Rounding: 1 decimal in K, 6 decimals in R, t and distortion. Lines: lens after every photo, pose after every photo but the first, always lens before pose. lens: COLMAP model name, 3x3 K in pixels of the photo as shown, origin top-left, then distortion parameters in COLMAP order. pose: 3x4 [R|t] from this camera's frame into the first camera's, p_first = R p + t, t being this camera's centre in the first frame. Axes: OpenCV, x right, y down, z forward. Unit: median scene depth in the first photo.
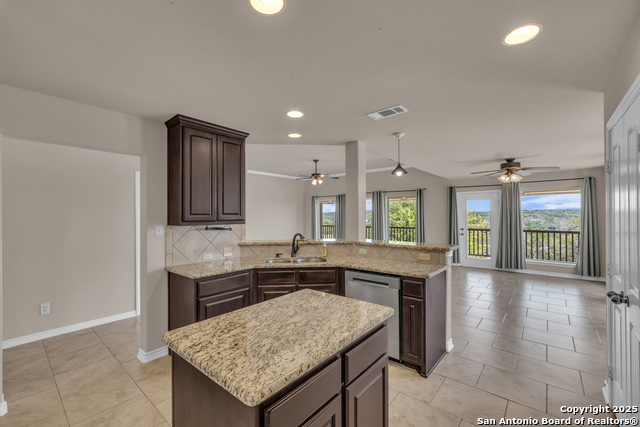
lens RADIAL K [[272.1, 0, 315.8], [0, 272.1, 209.3], [0, 0, 1]] dist [0.005019, 0.000882]
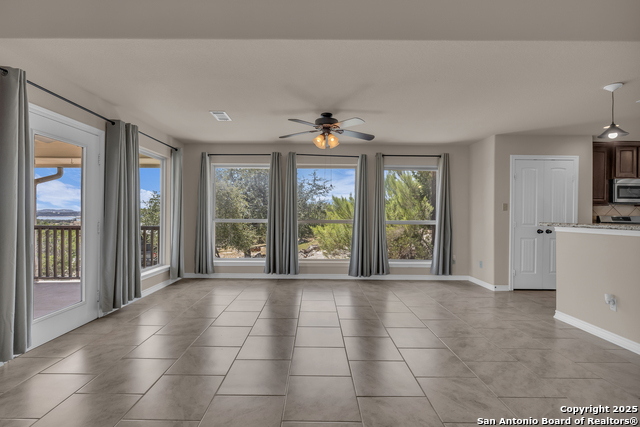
lens RADIAL K [[288.3, 0, 311.7], [0, 288.3, 213.9], [0, 0, 1]] dist [-0.013330, 0.001595]
pose [[-0.634533, 0.002481, 0.772892, 0.106515], [-0.020093, 0.999604, -0.019704, 0.060285], [-0.772635, -0.028033, -0.634231, 0.985485]]
